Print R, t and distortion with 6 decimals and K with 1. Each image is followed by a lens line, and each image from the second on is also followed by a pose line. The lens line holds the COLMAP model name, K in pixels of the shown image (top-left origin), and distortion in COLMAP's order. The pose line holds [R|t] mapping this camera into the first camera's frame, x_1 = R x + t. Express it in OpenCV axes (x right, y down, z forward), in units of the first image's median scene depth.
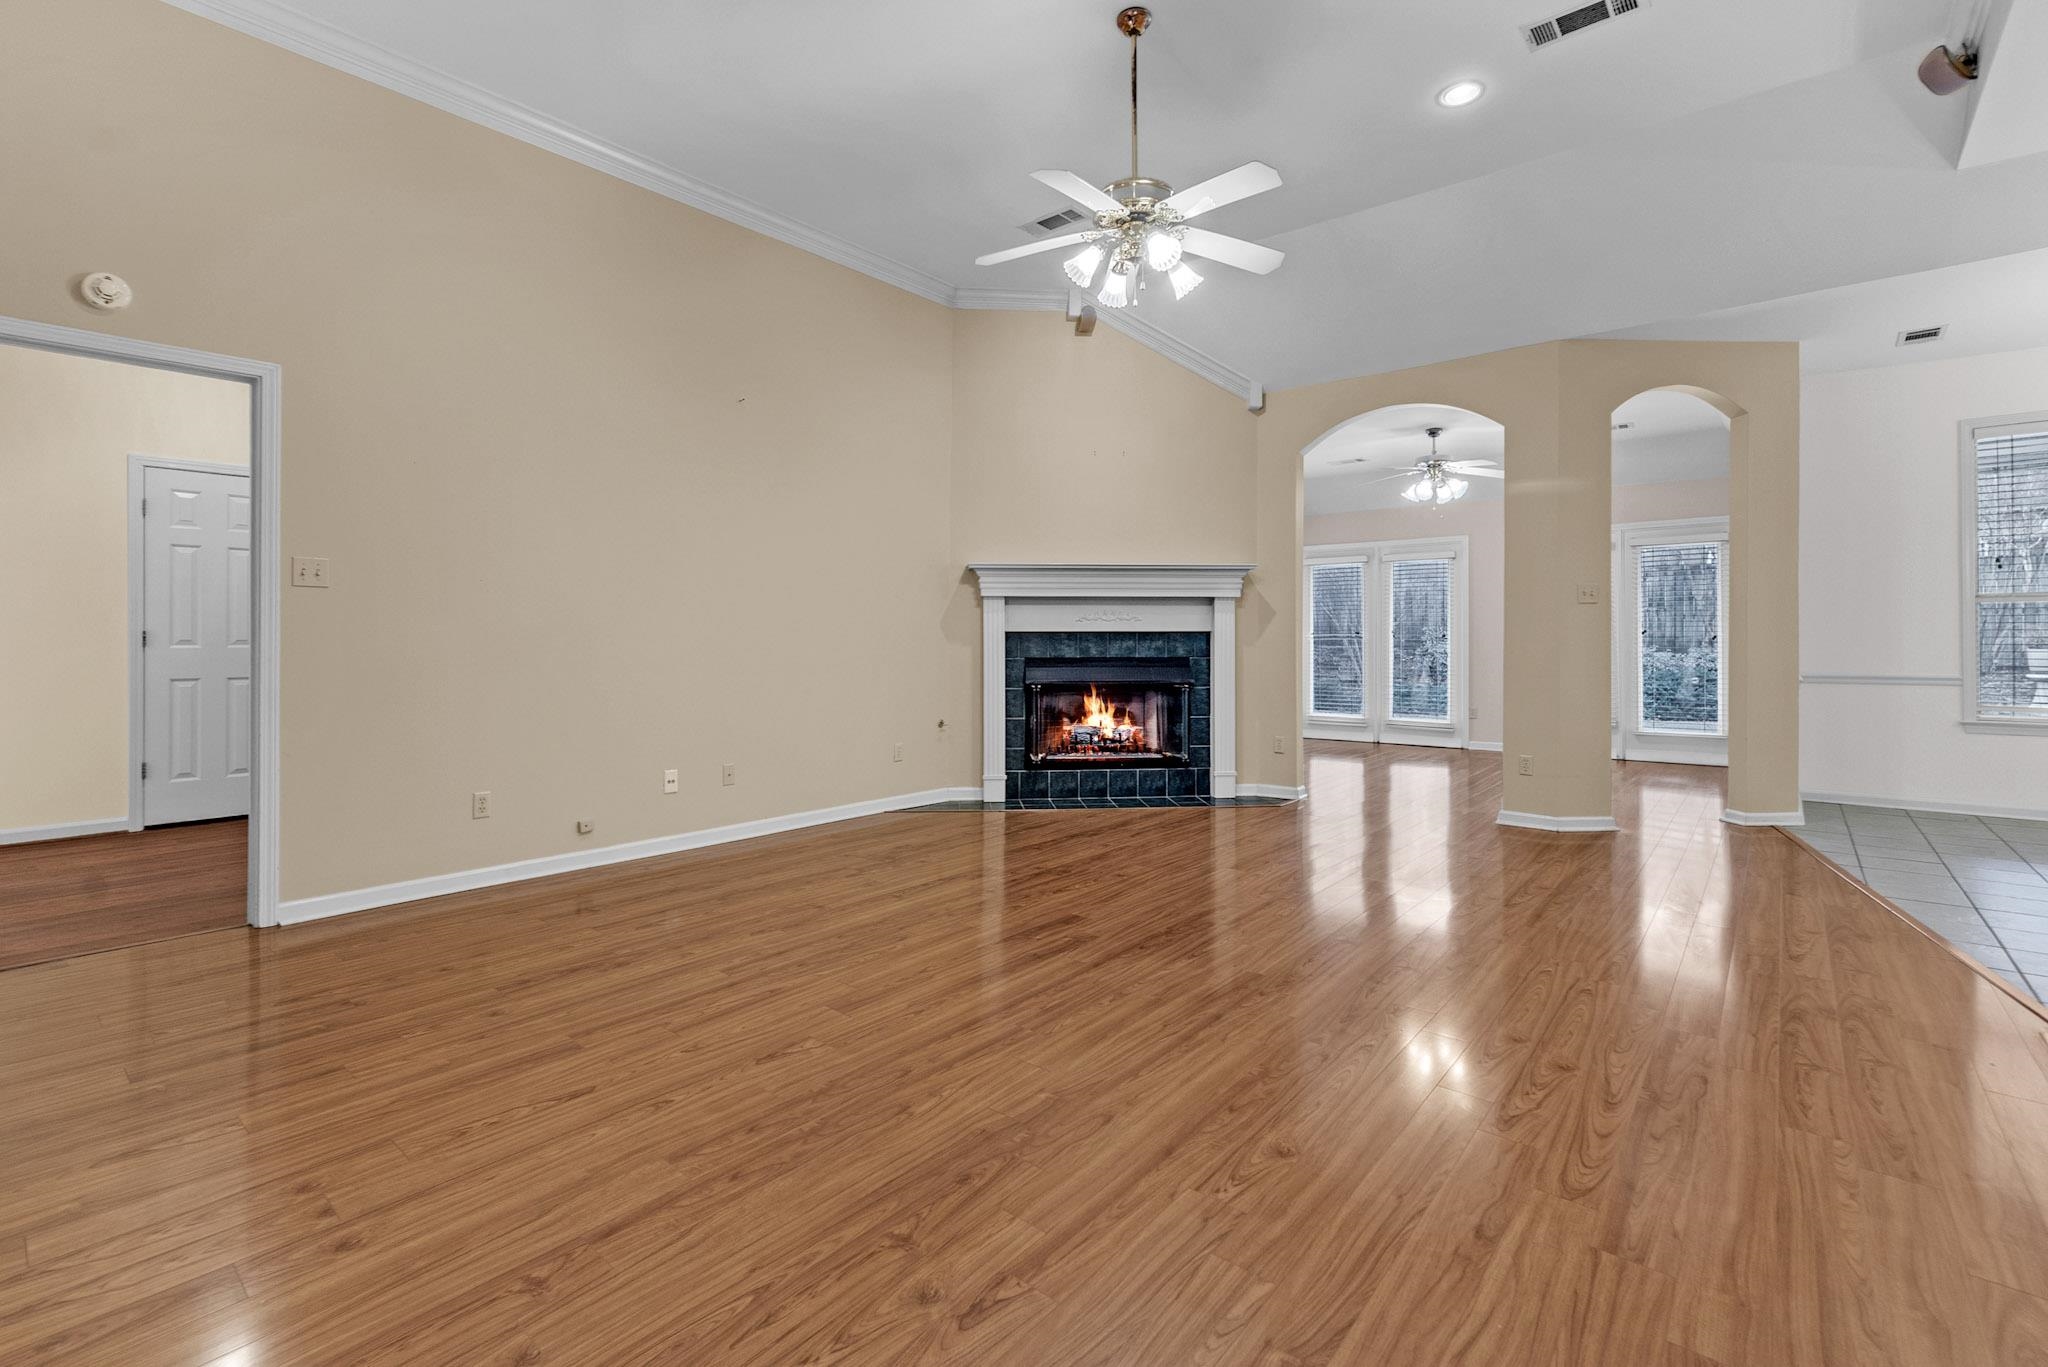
lens RADIAL K [[912.9, 0, 1012.6], [0, 912.9, 643.5], [0, 0, 1]] dist [-0.005709, -0.000614]
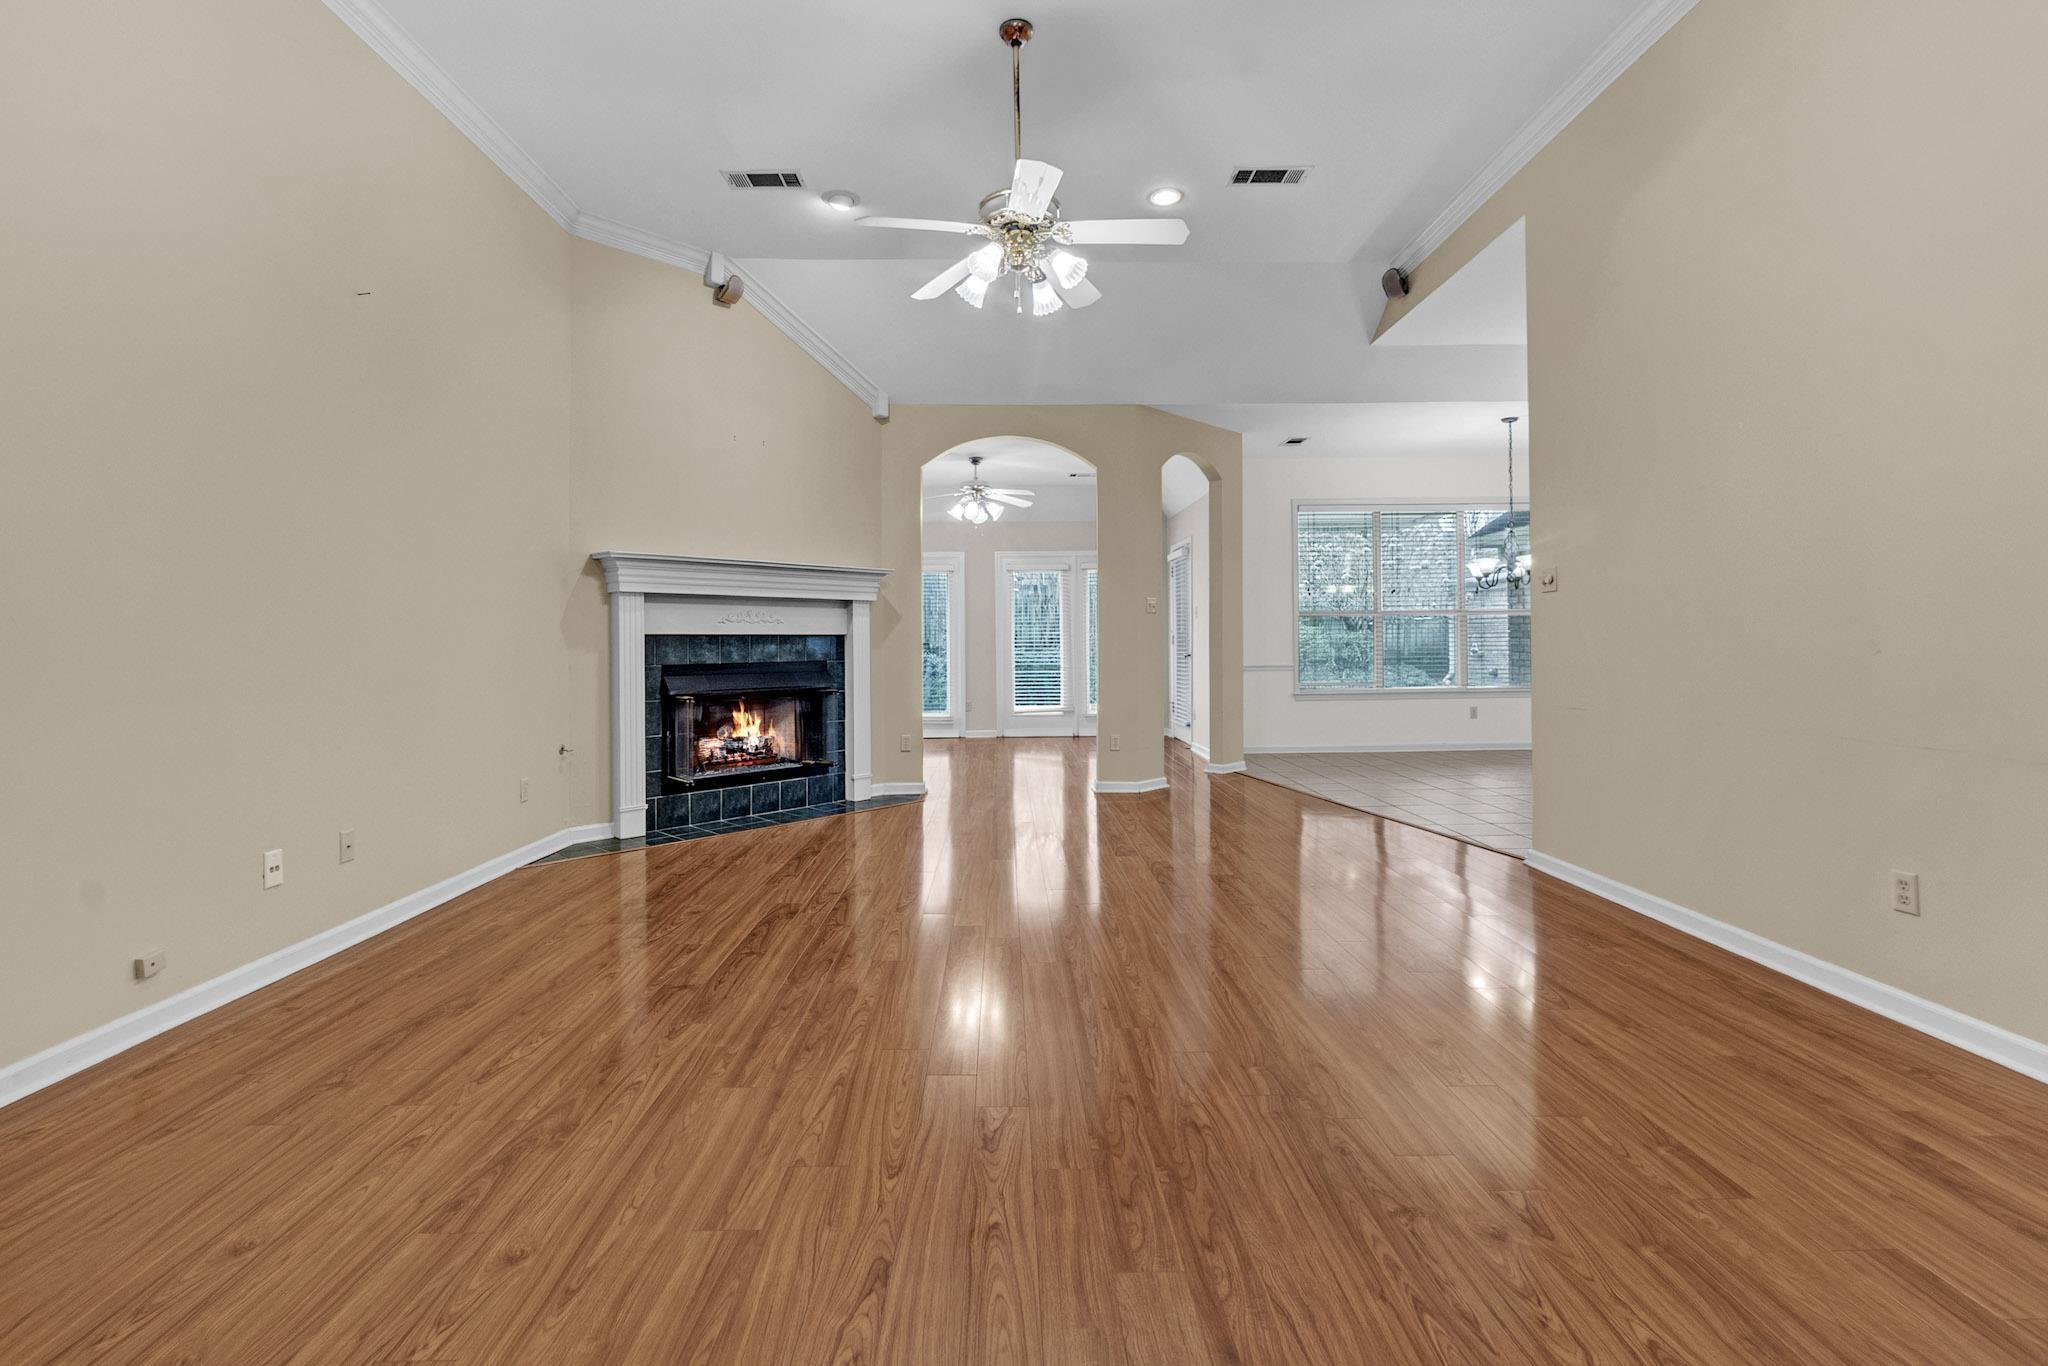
lens RADIAL K [[912.9, 0, 1012.6], [0, 912.9, 643.0], [0, 0, 1]] dist [-0.005709, -0.000614]
pose [[0.746857, -0.004242, 0.664972, -0.313150], [0.009028, 0.999952, -0.003761, 0.001299], [-0.664924, 0.008812, 0.746859, 0.141249]]
